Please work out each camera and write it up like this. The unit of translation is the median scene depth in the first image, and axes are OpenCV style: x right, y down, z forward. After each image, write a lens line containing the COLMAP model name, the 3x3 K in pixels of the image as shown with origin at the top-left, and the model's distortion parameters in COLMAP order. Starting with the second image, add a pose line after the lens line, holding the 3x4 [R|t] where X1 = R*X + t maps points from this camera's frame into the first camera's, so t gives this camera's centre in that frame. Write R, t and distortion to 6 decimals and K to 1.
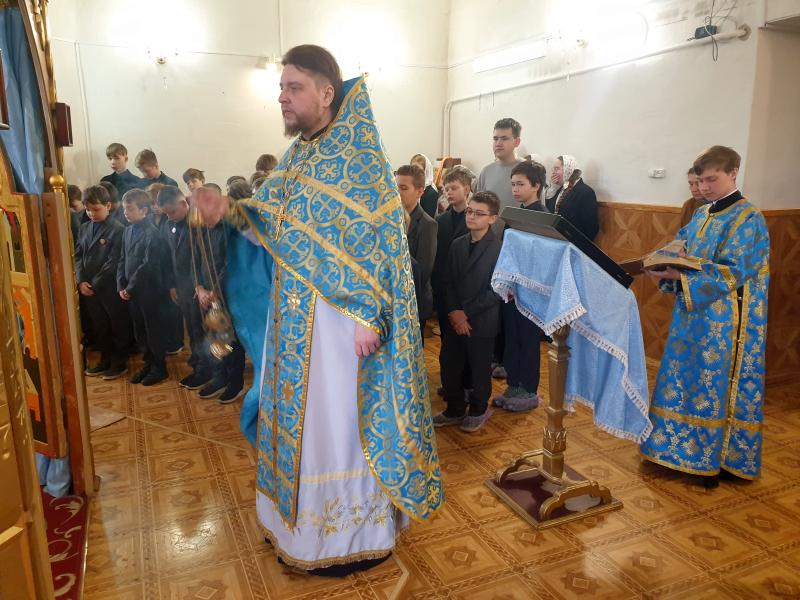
lens RADIAL K [[628.9, 0, 396.9], [0, 628.9, 299.7], [0, 0, 1]] dist [0.002814, 0.004774]
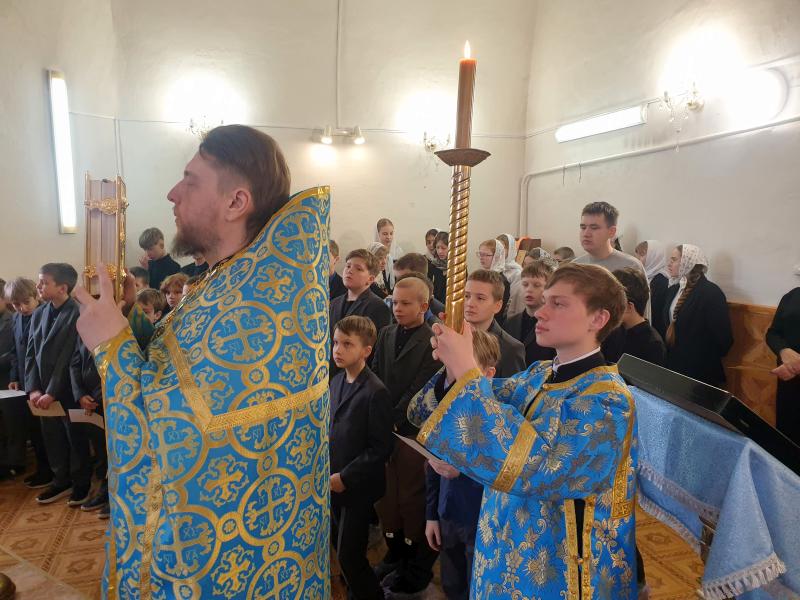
lens RADIAL K [[628.9, 0, 401.6], [0, 628.9, 297.6], [0, 0, 1]] dist [0.002814, 0.004774]
pose [[0.993911, 0.011817, -0.109554, 0.015021], [-0.022702, 0.994863, -0.098650, -0.115462], [0.107826, 0.100537, 0.989073, 0.279952]]
